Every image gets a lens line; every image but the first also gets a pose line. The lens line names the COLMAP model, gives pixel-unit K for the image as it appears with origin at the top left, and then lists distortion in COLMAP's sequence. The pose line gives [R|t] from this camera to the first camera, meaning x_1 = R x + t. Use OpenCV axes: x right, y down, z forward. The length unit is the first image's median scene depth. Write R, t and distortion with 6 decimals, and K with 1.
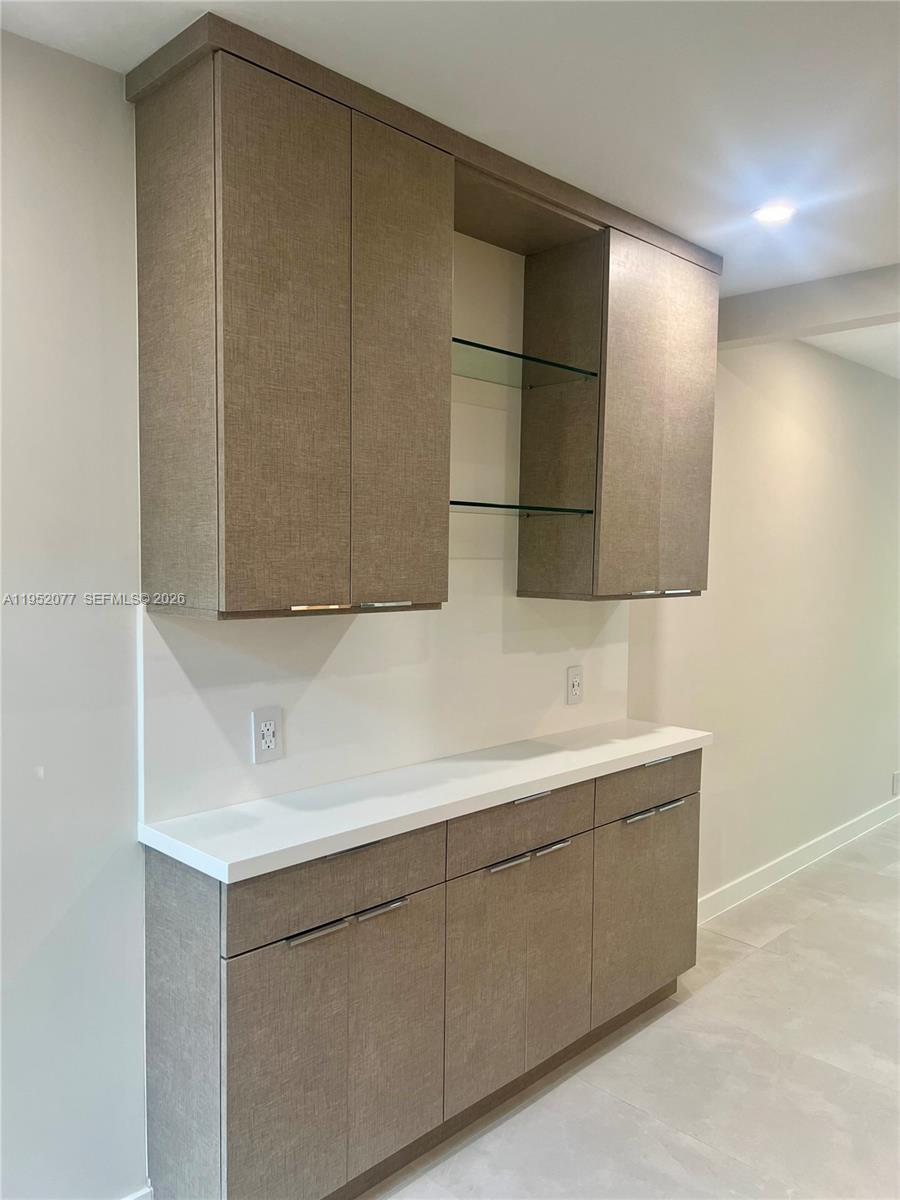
lens RADIAL K [[897.7, 0, 417.0], [0, 897.7, 606.6], [0, 0, 1]] dist [0.074127, -0.086860]
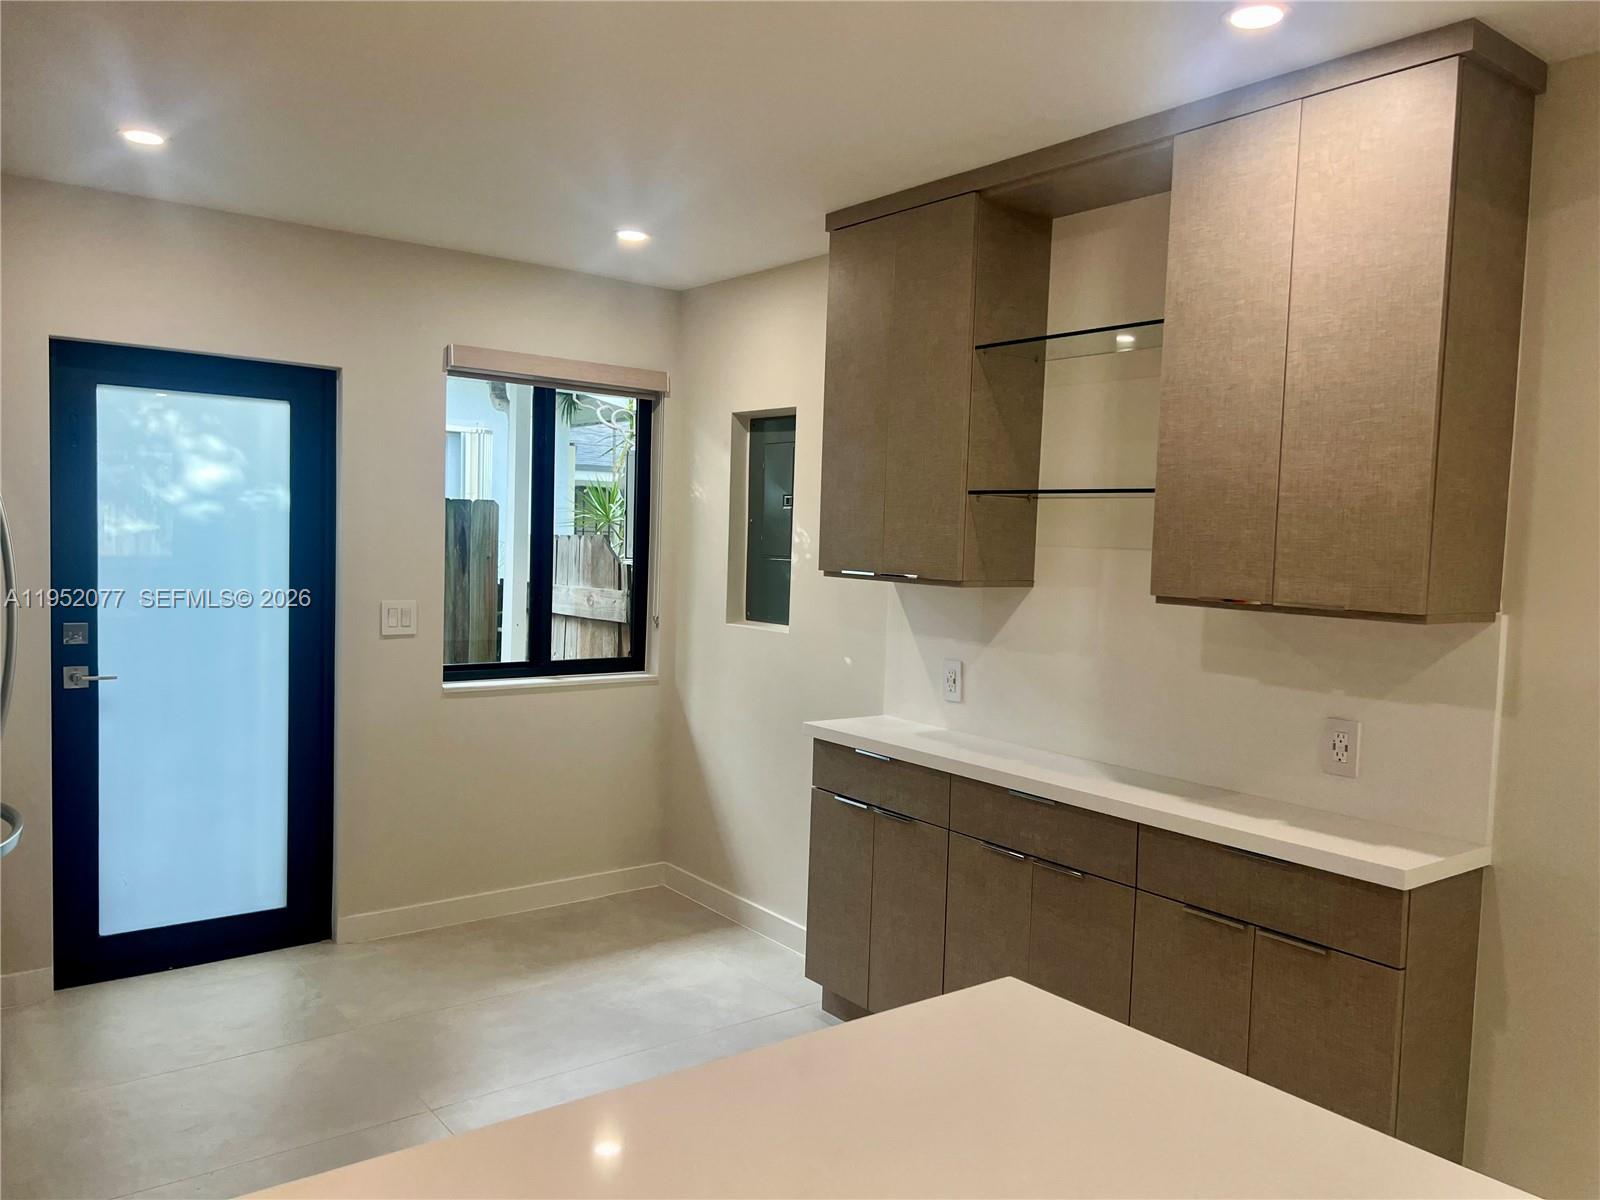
lens RADIAL K [[1197.0, 0, 807.4], [0, 1197.0, 613.0], [0, 0, 1]] dist [0.074127, -0.086860]
pose [[-0.104738, 0.049376, -0.993273, 1.226342], [-0.106364, 0.992482, 0.060552, -0.027046], [0.988795, 0.111991, -0.098699, 0.765993]]
